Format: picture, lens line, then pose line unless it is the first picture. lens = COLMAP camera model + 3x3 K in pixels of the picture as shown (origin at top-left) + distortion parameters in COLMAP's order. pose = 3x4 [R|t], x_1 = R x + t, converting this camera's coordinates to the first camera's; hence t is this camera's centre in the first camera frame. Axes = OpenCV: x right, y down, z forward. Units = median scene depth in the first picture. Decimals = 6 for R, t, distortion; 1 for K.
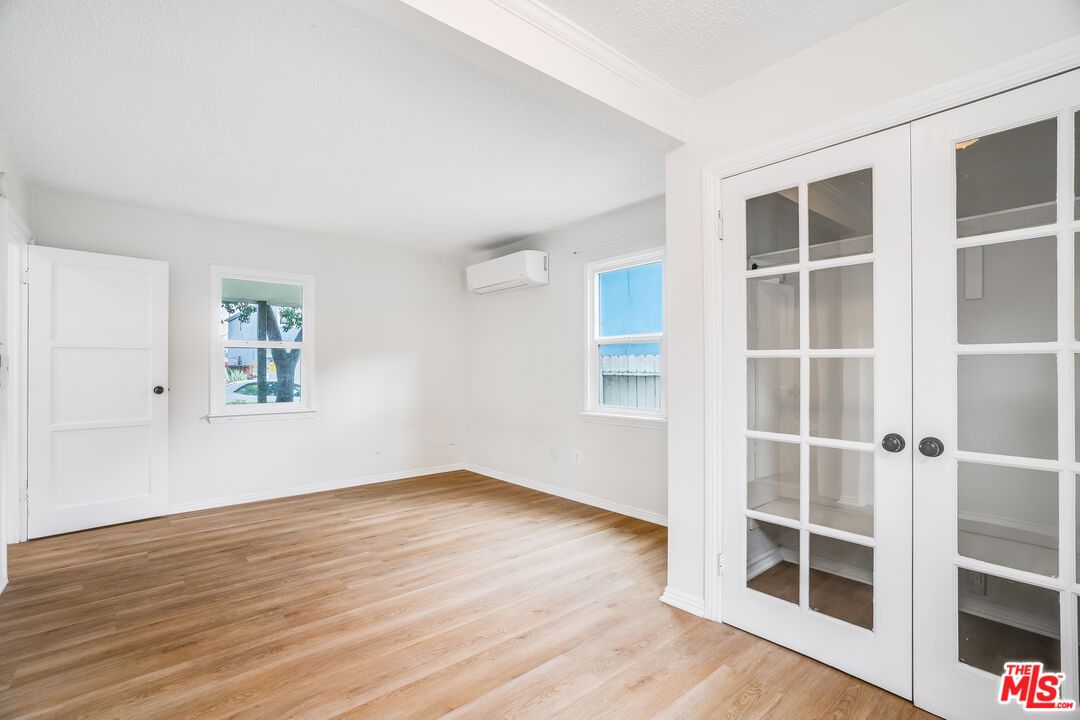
lens RADIAL K [[496.9, 0, 544.3], [0, 496.9, 362.6], [0, 0, 1]] dist [-0.052763, 0.017243]
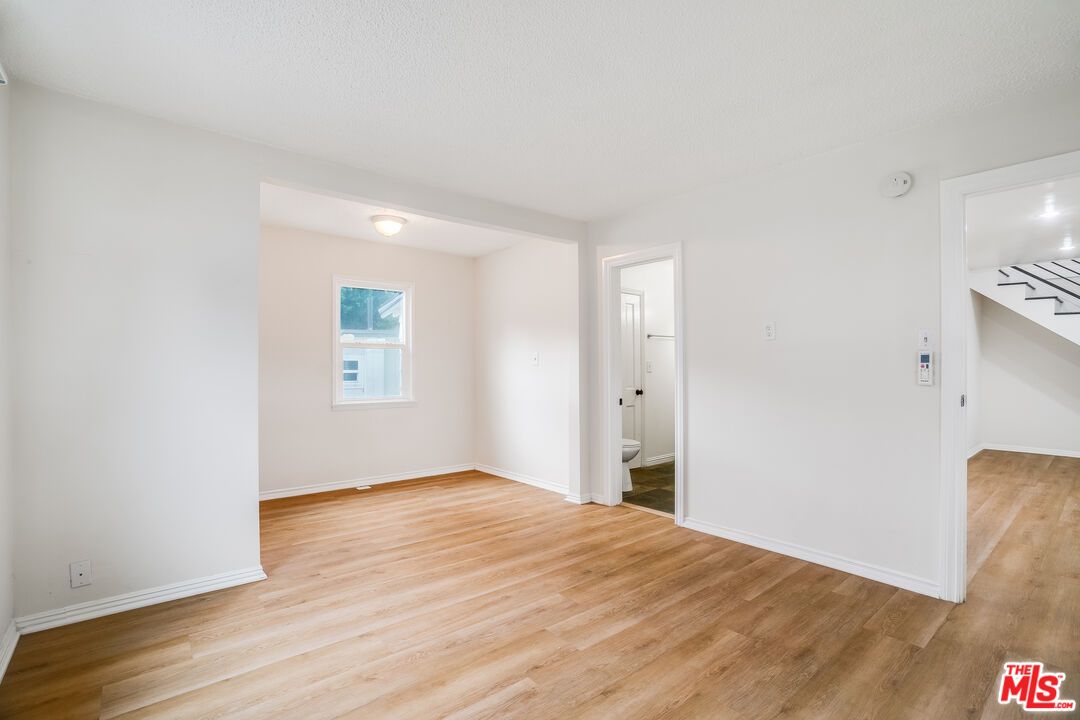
lens RADIAL K [[496.9, 0, 543.7], [0, 496.9, 368.7], [0, 0, 1]] dist [-0.052763, 0.017243]
pose [[-0.999975, 0.004918, 0.005091, -0.394087], [0.004900, 0.999981, -0.003638, 0.016182], [-0.005109, -0.003613, -0.999980, 2.073314]]
